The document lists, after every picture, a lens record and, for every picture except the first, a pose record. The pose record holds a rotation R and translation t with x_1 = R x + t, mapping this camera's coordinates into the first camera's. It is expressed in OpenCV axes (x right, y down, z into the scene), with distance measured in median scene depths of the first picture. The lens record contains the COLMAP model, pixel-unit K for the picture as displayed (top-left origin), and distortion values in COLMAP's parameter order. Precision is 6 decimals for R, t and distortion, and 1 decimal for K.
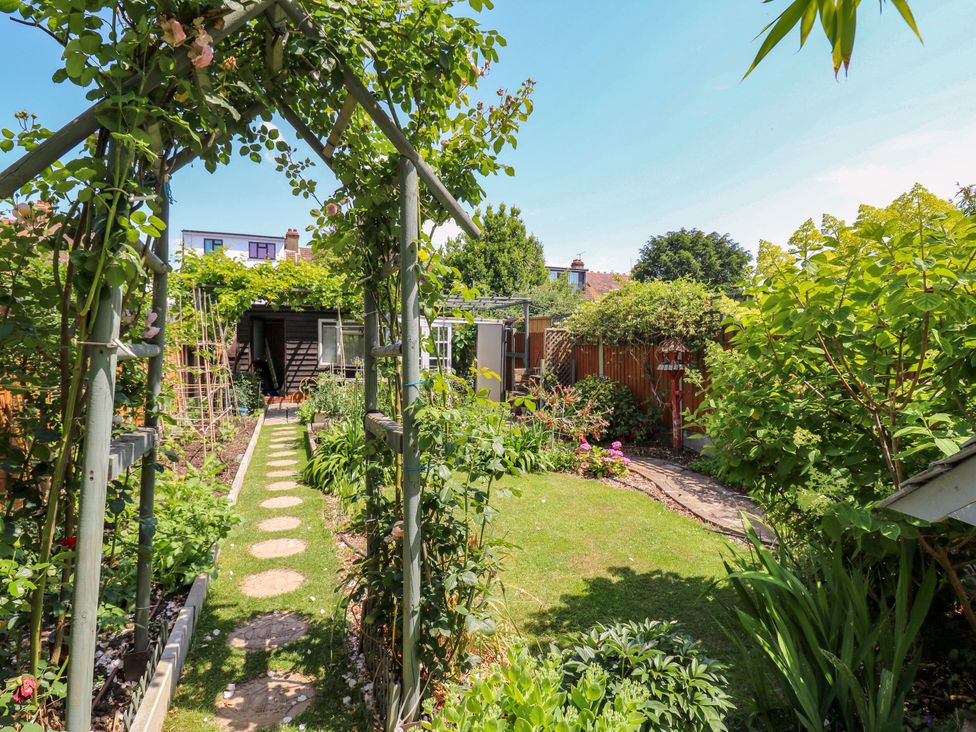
lens RADIAL K [[505.3, 0, 490.1], [0, 505.3, 359.3], [0, 0, 1]] dist [0.002625, -0.011384]
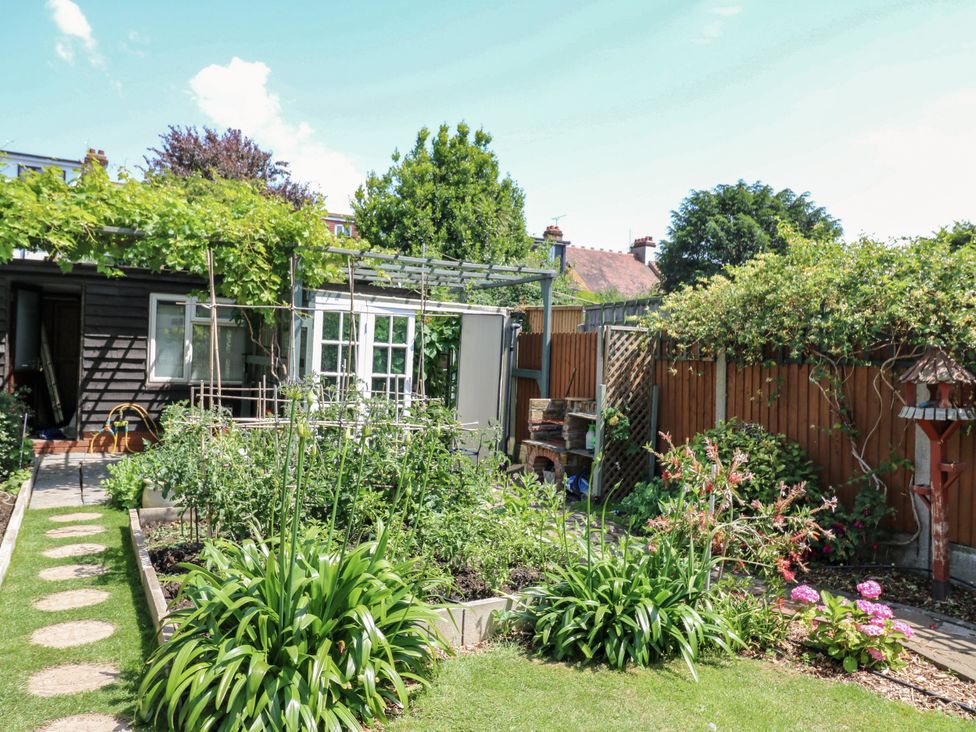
lens RADIAL K [[748.6, 0, 488.9], [0, 748.6, 354.5], [0, 0, 1]] dist [0.012405, -0.002754]
pose [[0.992293, 0.031850, 0.119748, -0.082539], [-0.028661, 0.999190, -0.028260, -0.004391], [-0.120551, 0.024610, 0.992402, 0.184623]]
